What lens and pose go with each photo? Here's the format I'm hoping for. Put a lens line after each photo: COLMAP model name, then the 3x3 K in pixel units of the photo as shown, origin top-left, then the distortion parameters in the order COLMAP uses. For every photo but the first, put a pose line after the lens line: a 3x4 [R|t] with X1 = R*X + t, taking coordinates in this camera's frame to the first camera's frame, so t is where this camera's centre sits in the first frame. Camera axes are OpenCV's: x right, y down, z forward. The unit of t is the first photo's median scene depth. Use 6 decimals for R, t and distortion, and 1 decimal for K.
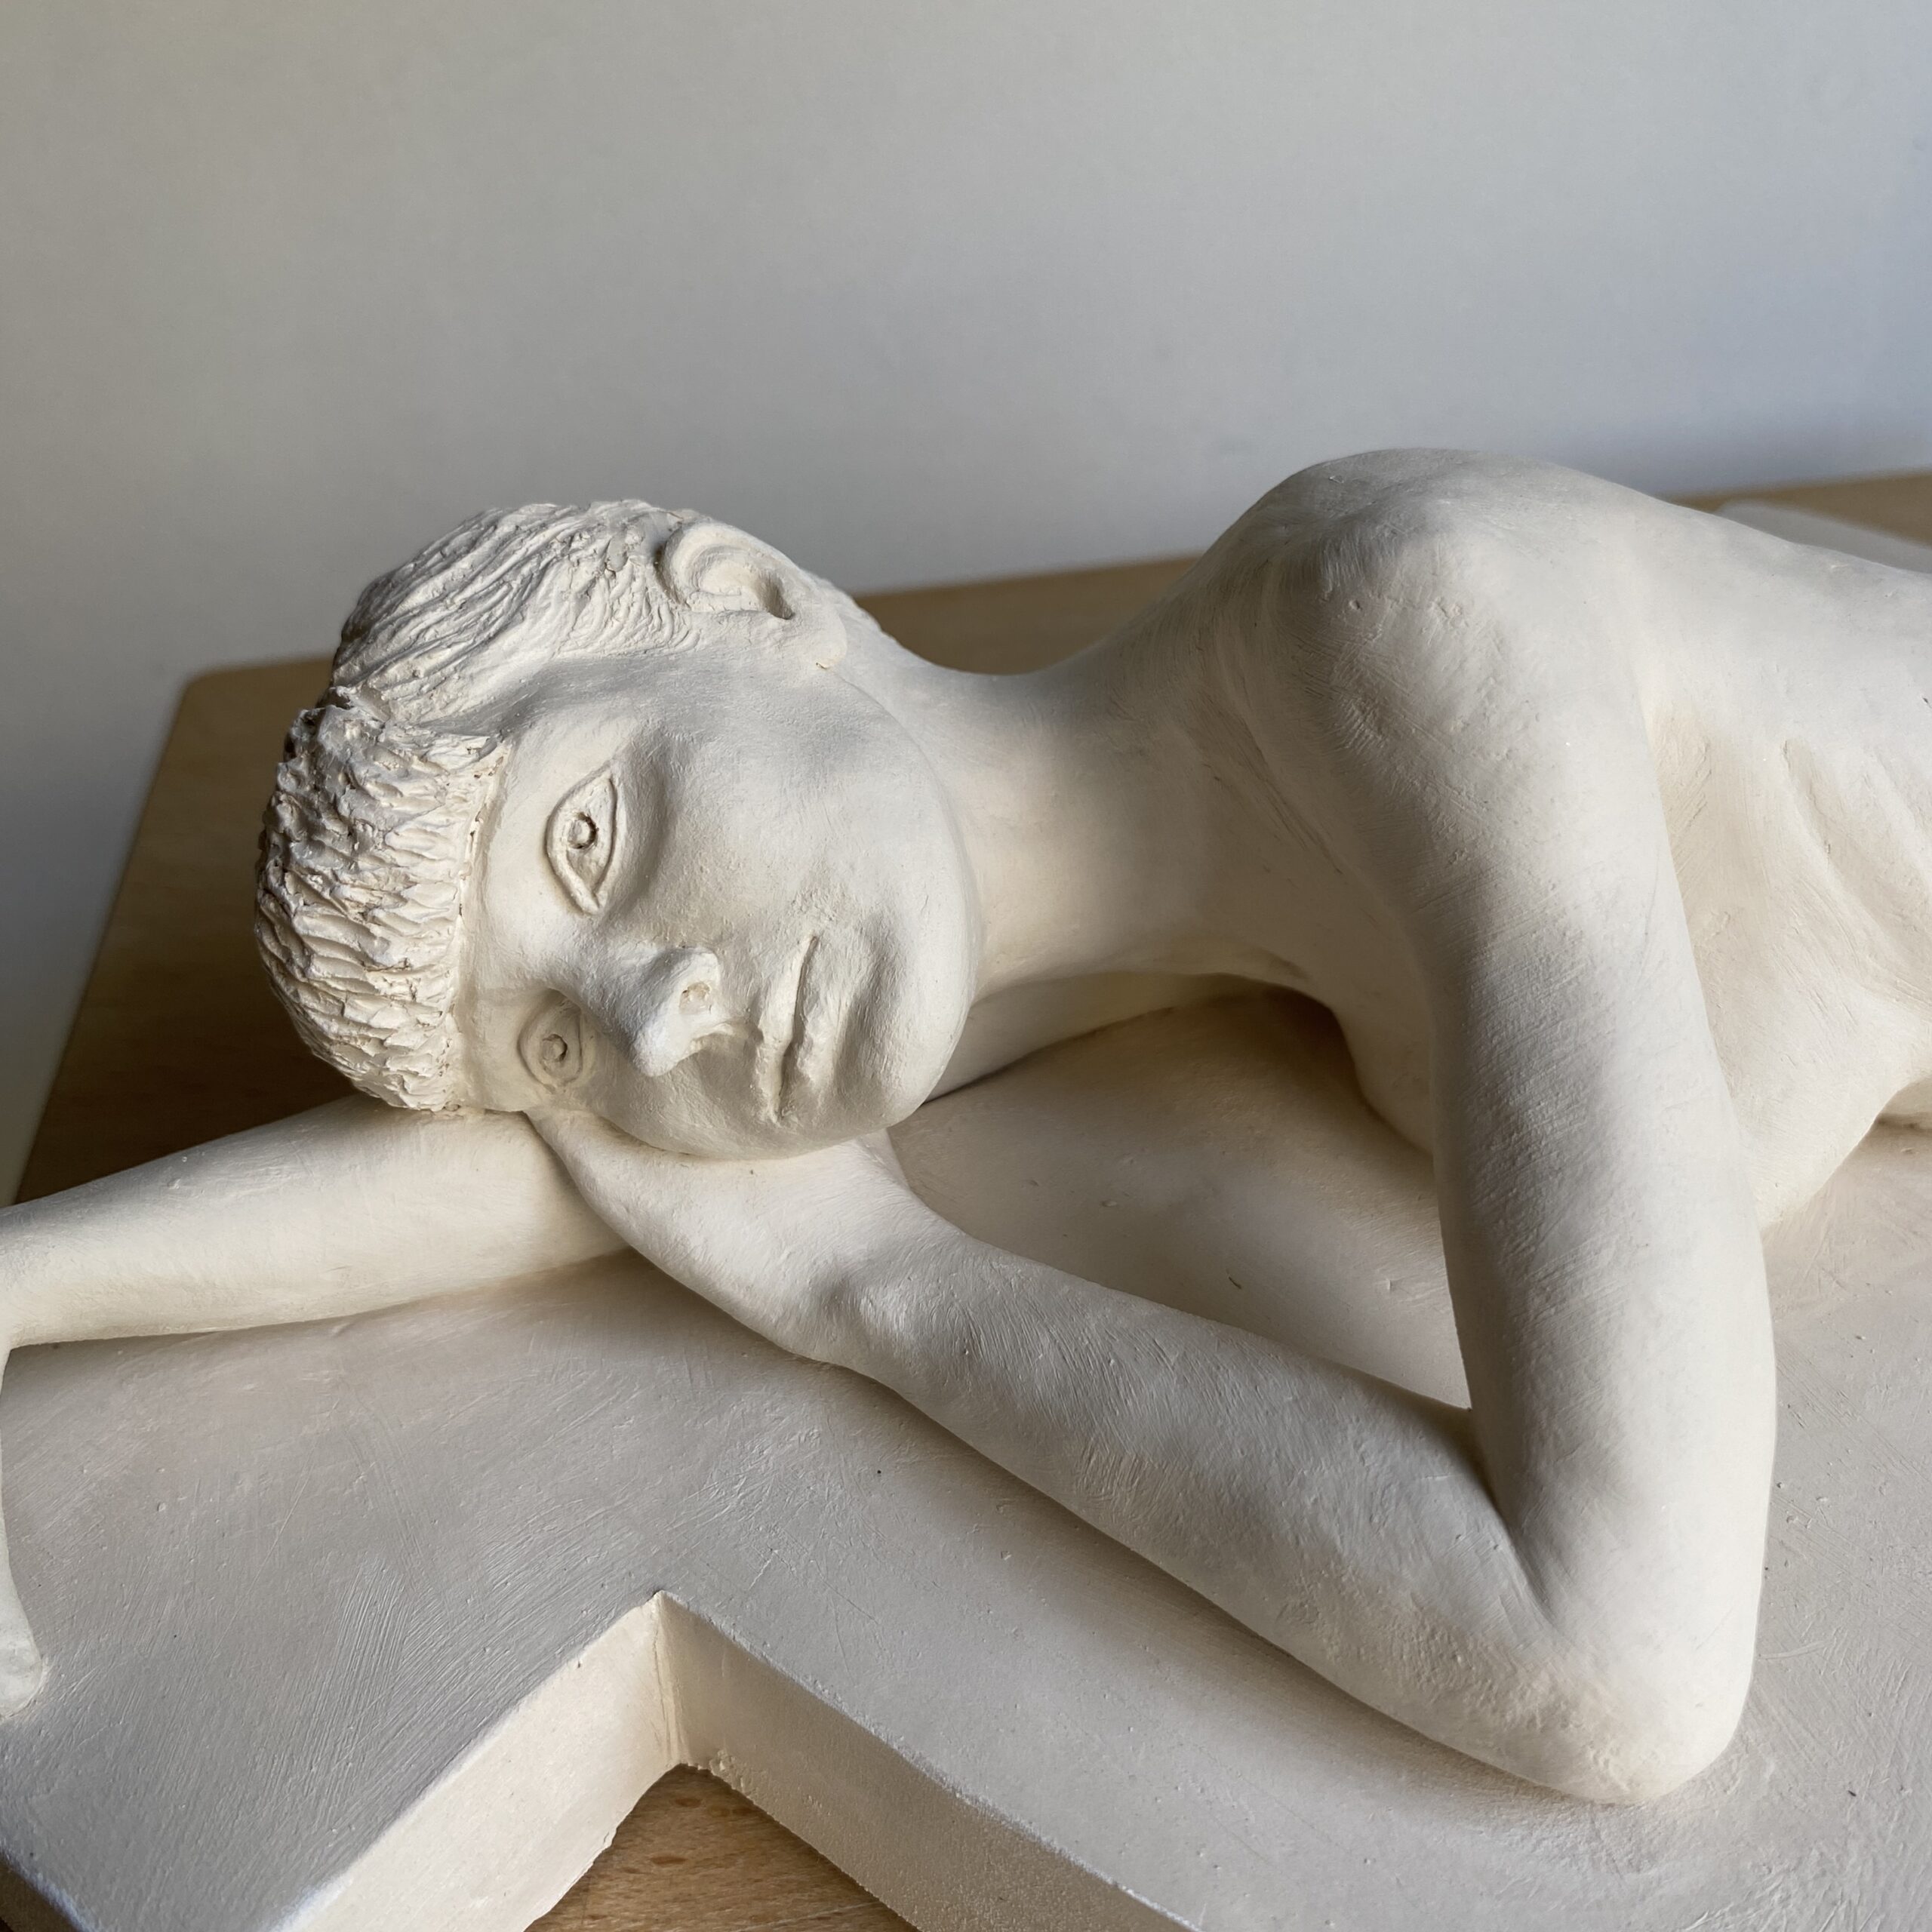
lens RADIAL K [[1974.6, 0, 974.5], [0, 1974.6, 964.4], [0, 0, 1]] dist [-0.005815, 0.001867]
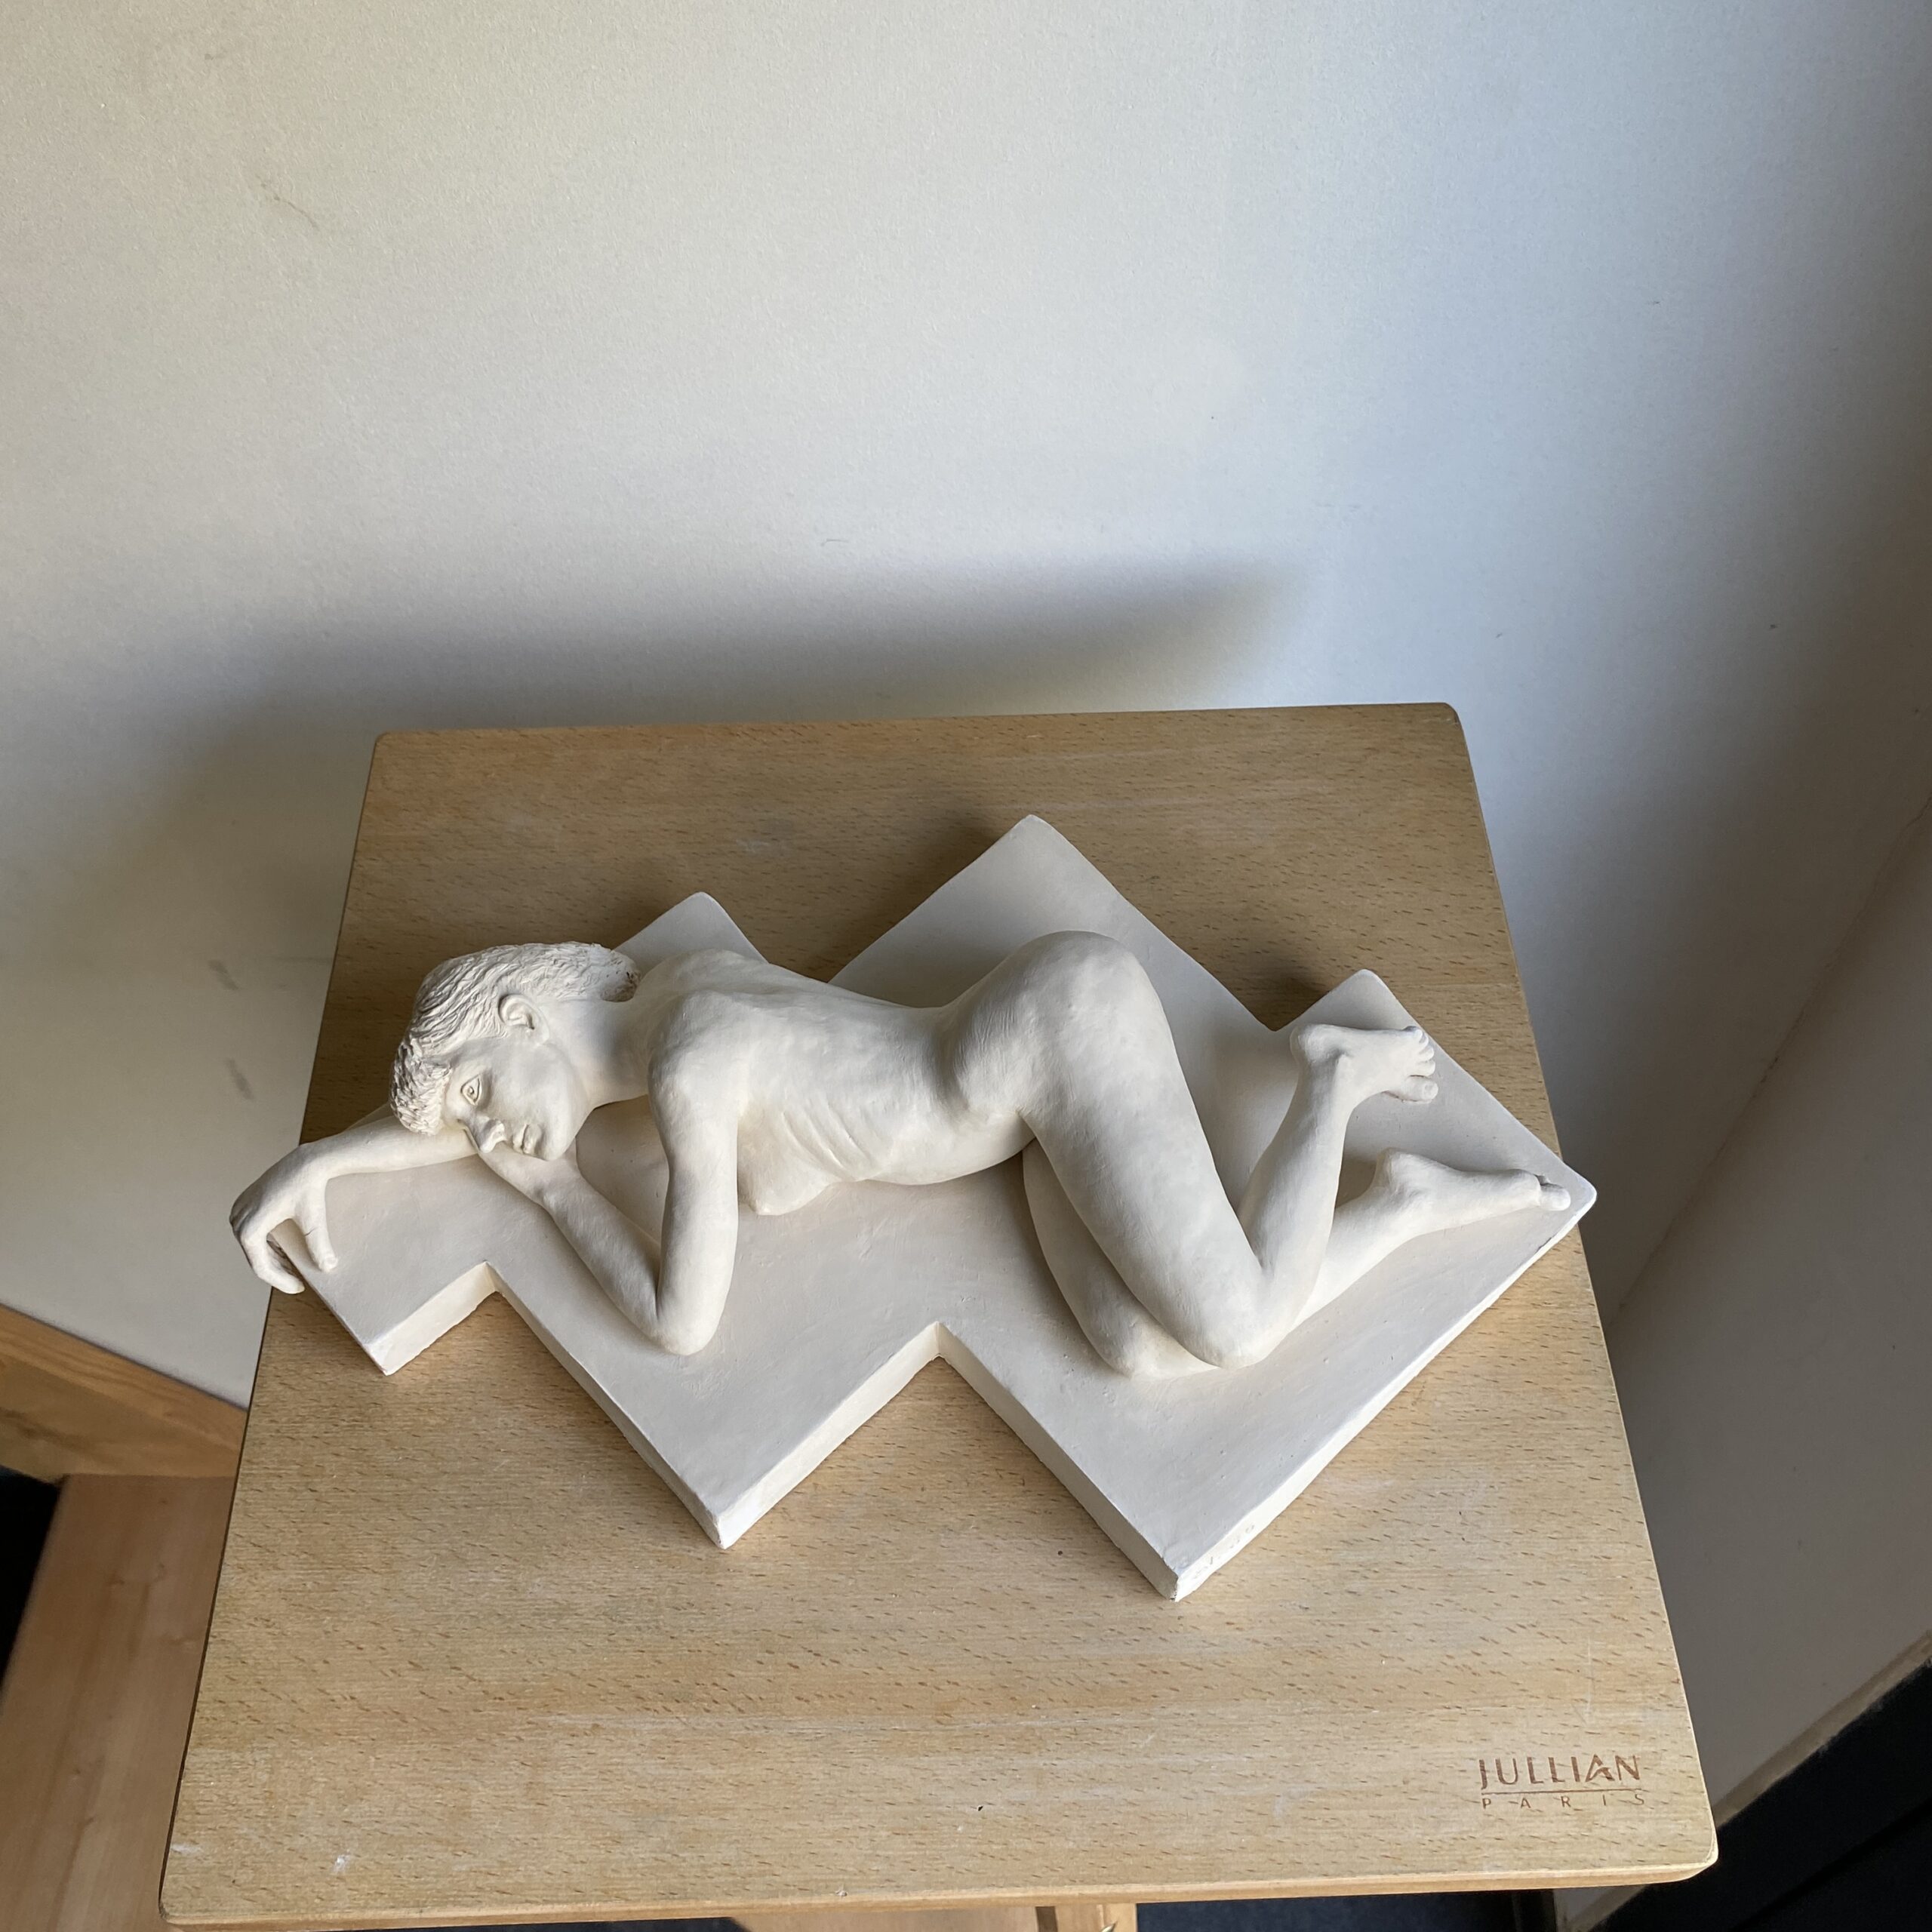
lens RADIAL K [[1967.9, 0, 969.3], [0, 1967.9, 977.6], [0, 0, 1]] dist [0.006616, -0.022002]
pose [[0.986628, 0.154609, -0.051591, 0.934242], [-0.124759, 0.920066, 0.371368, -1.831009], [0.104884, -0.359965, 0.927051, -2.407228]]
